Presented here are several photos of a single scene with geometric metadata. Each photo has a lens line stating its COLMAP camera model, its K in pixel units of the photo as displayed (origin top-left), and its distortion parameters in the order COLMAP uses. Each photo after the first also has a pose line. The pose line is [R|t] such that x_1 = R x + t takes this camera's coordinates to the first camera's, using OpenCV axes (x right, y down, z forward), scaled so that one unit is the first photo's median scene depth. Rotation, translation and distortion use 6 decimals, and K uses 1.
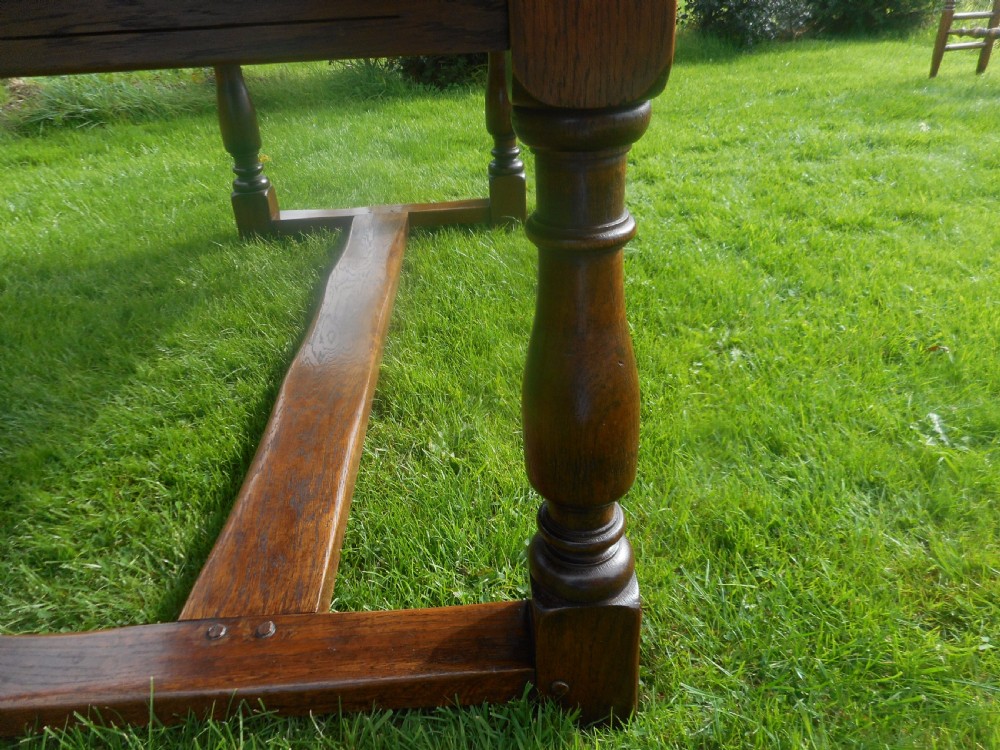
lens RADIAL K [[744.1, 0, 493.2], [0, 744.1, 378.6], [0, 0, 1]] dist [-0.004969, 0.001922]
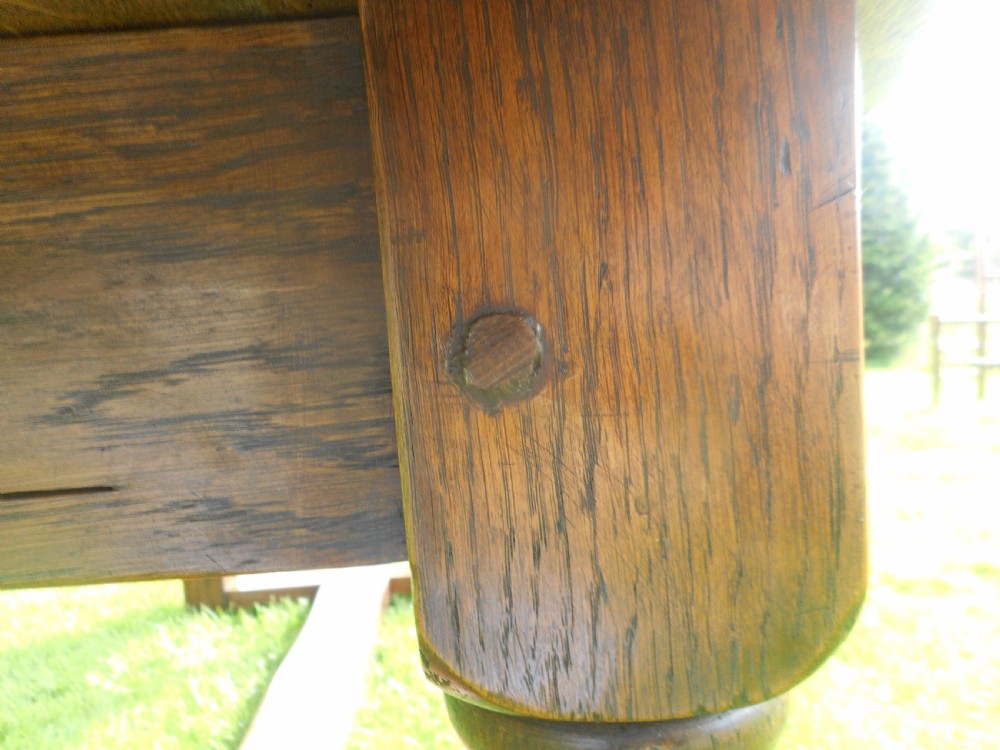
lens RADIAL K [[753.8, 0, 500.8], [0, 753.8, 373.6], [0, 0, 1]] dist [0.008787, 0.001759]
pose [[0.999748, -0.021732, 0.005688, 0.064853], [0.022131, 0.909418, -0.415294, -0.367628], [0.003853, 0.415315, 0.909670, 0.616725]]
